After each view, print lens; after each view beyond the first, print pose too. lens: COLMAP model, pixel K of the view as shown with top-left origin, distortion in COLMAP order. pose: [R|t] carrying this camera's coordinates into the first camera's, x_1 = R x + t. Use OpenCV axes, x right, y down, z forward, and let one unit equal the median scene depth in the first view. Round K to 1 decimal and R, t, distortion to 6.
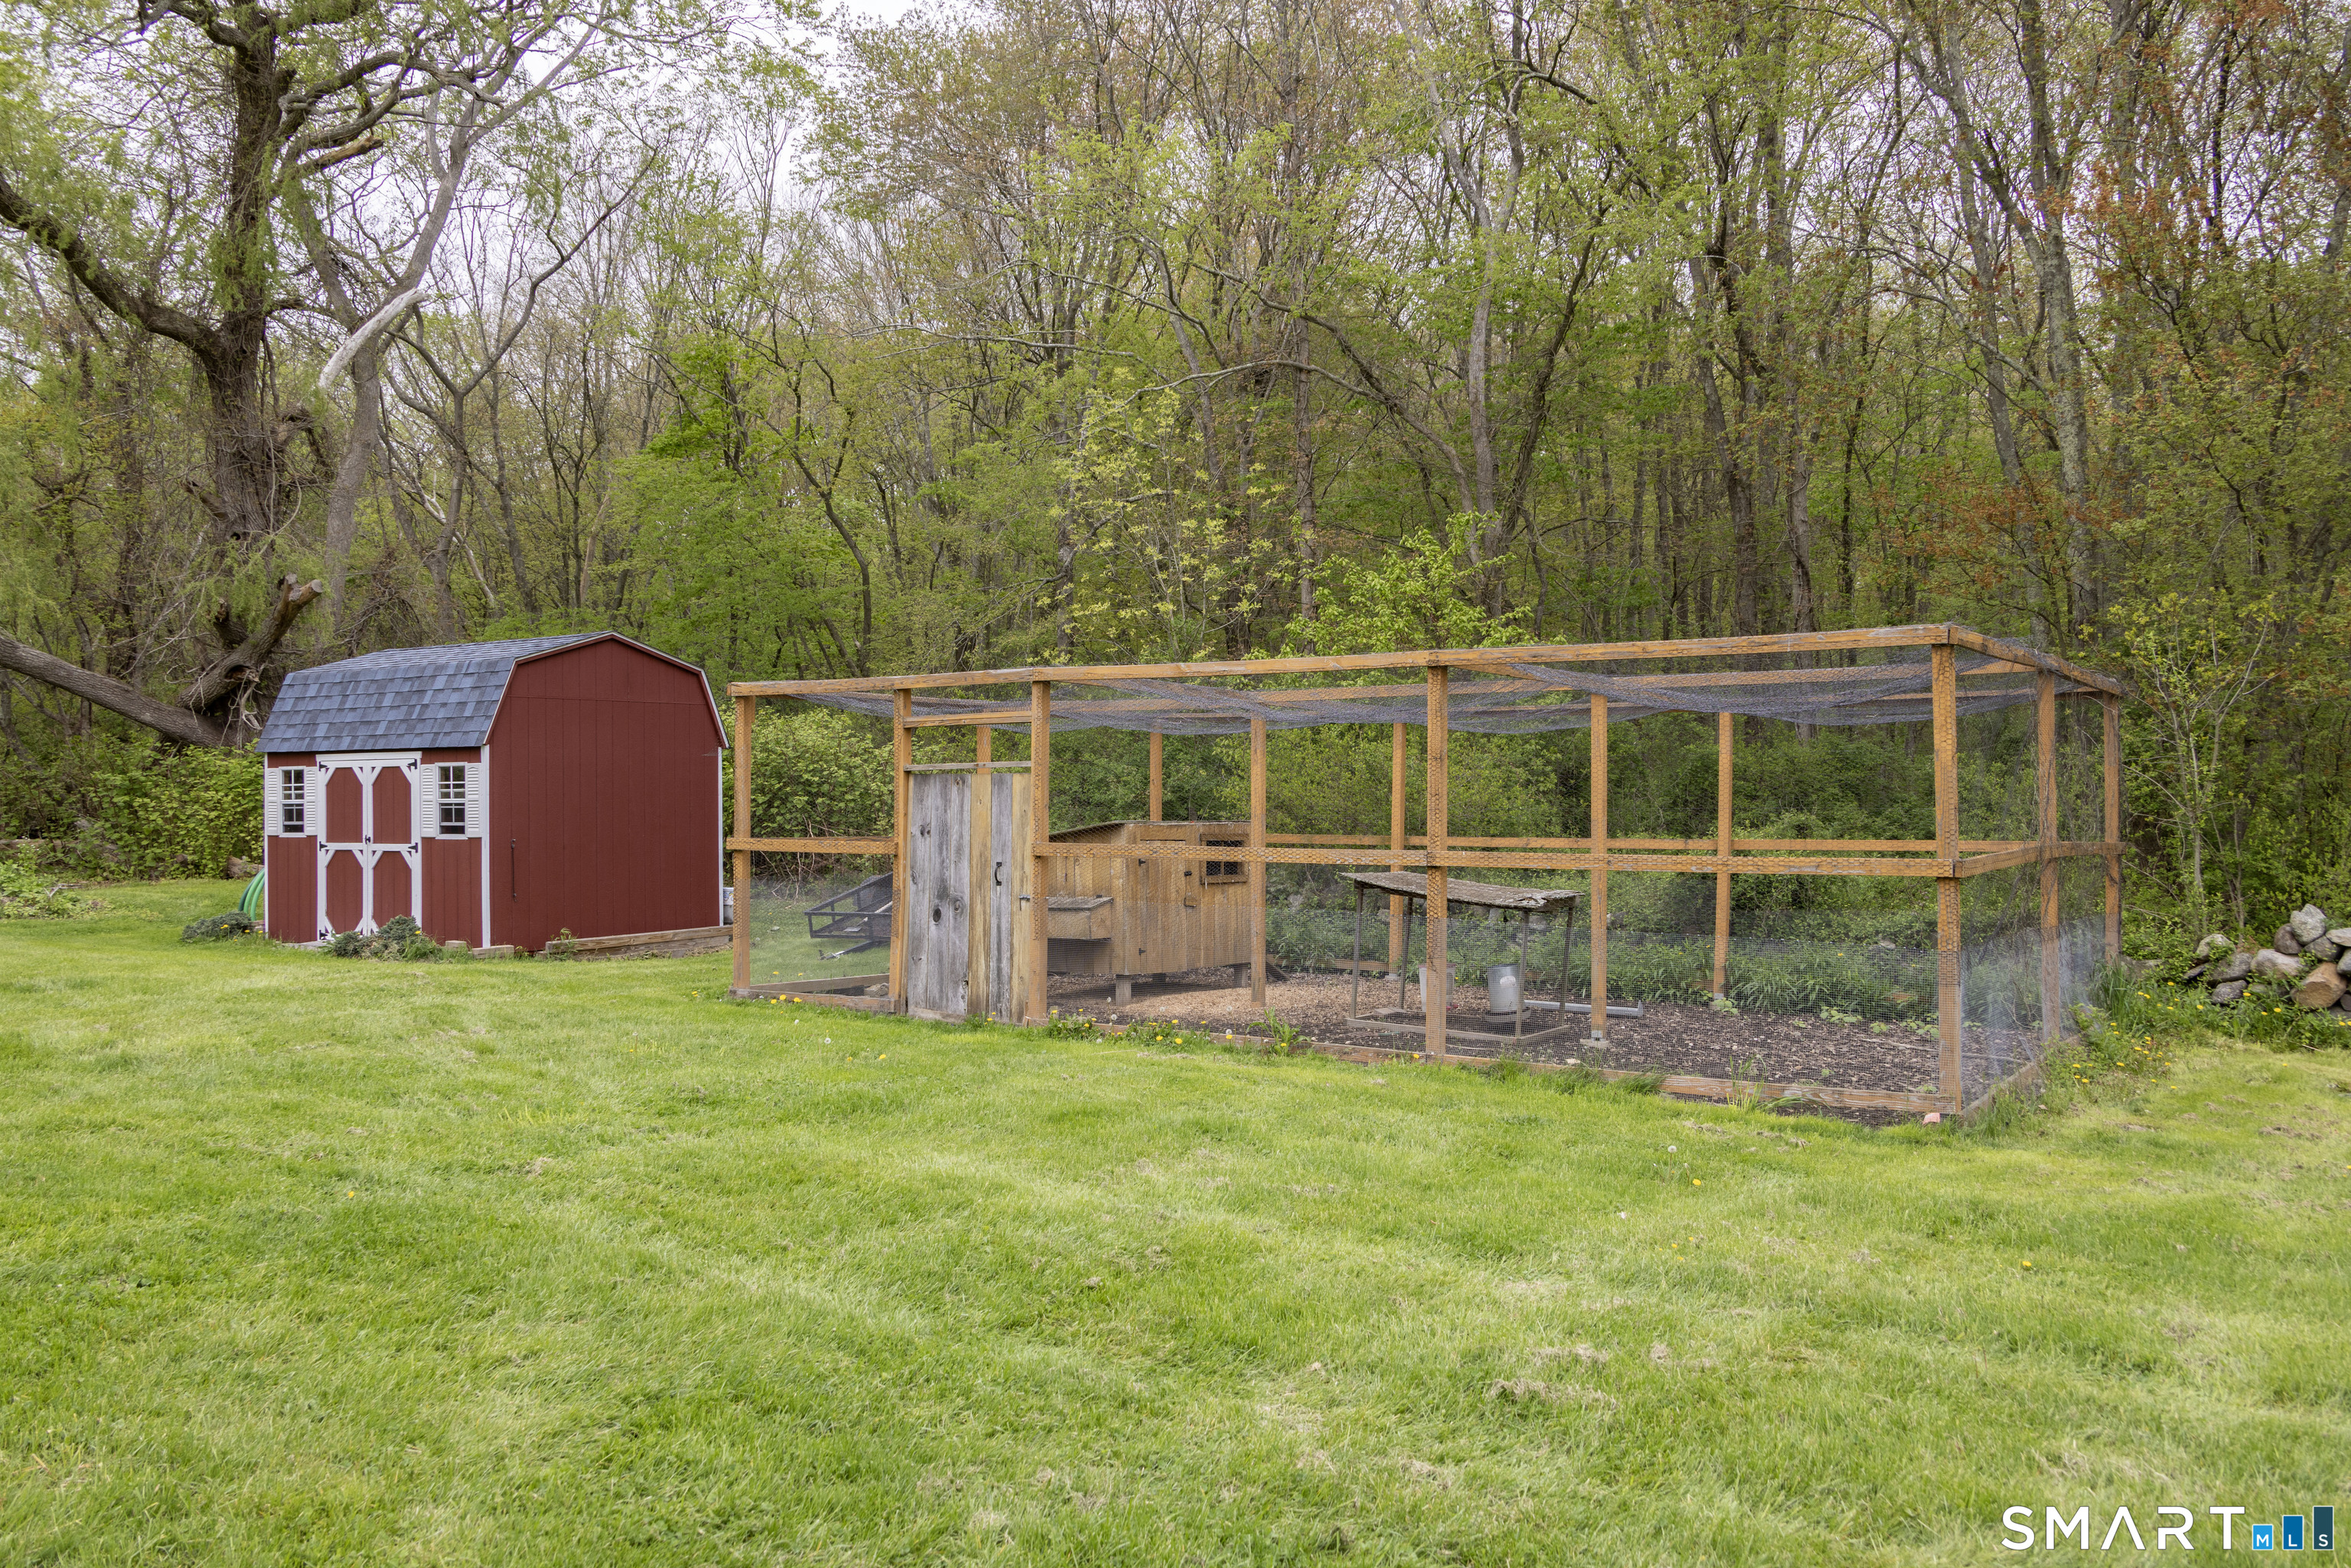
lens RADIAL K [[1974.6, 0, 1170.9], [0, 1974.6, 723.9], [0, 0, 1]] dist [0.002395, 0.002658]
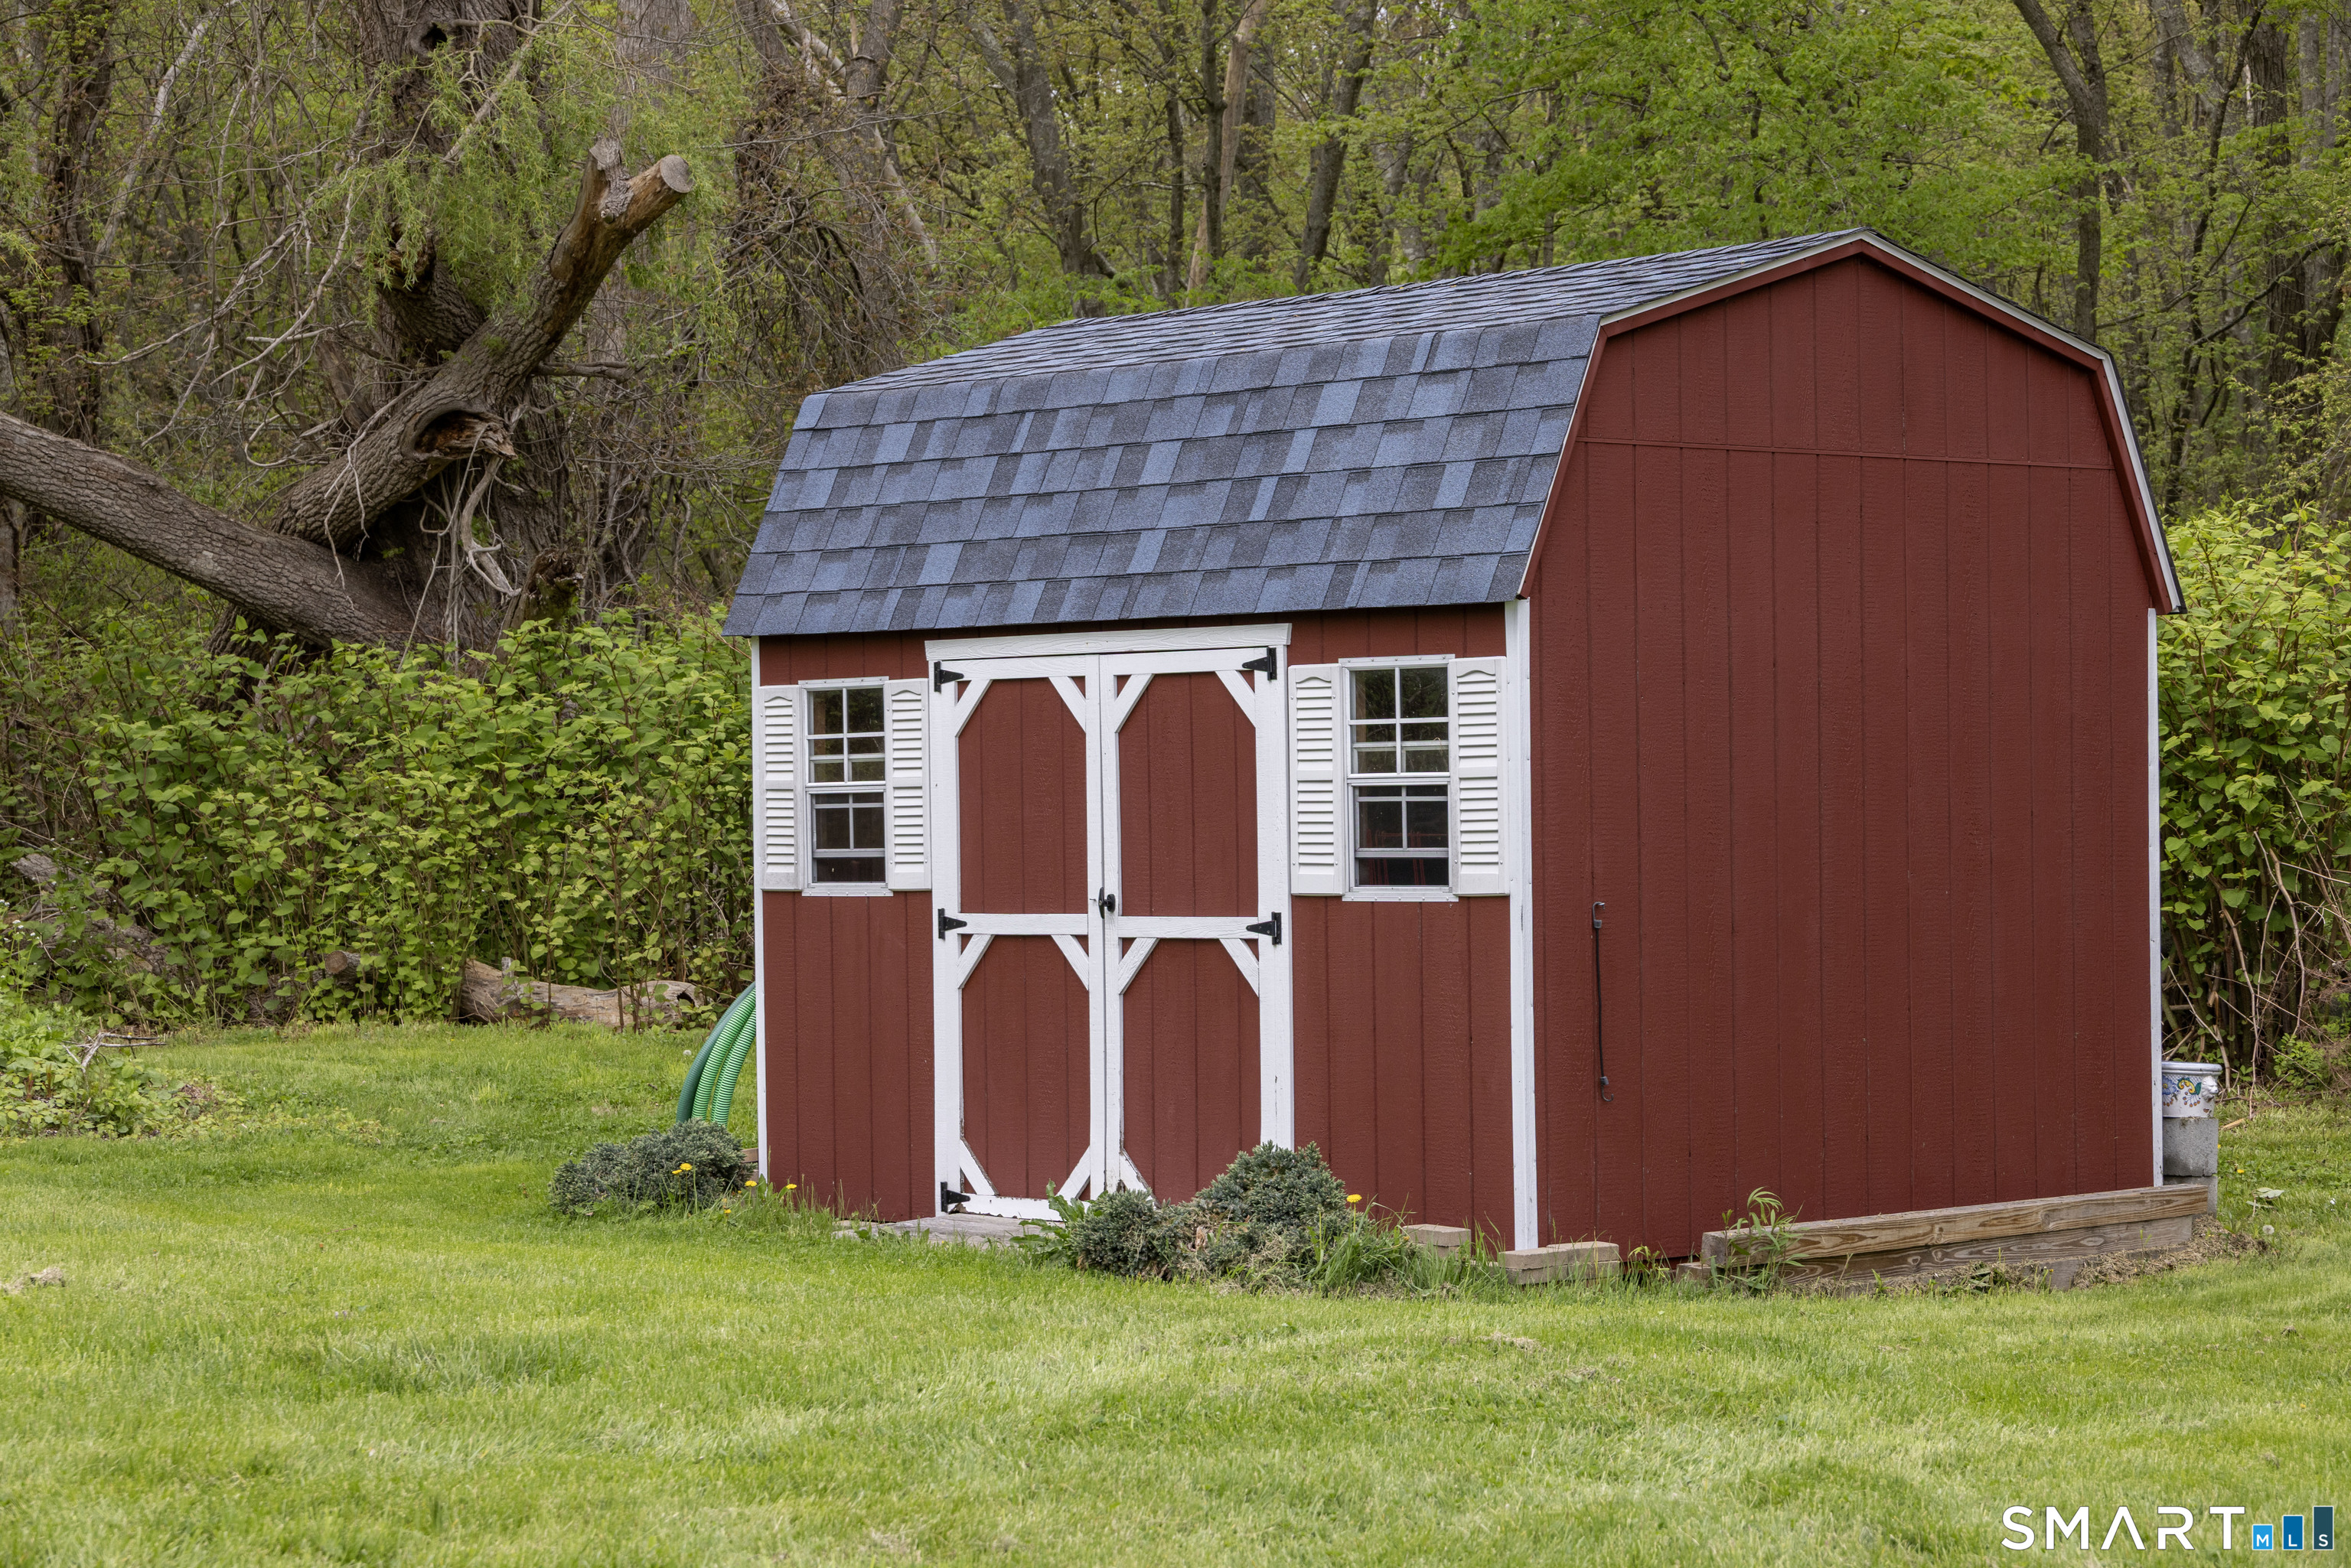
lens RADIAL K [[5308.9, 0, 1175.7], [0, 5308.9, 785.8], [0, 0, 1]] dist [-0.000133, 0.000000]
pose [[0.975879, -0.002969, -0.218291, -0.206284], [0.009689, 0.999511, 0.029722, 0.014062], [0.218096, -0.031120, 0.975431, 0.164319]]
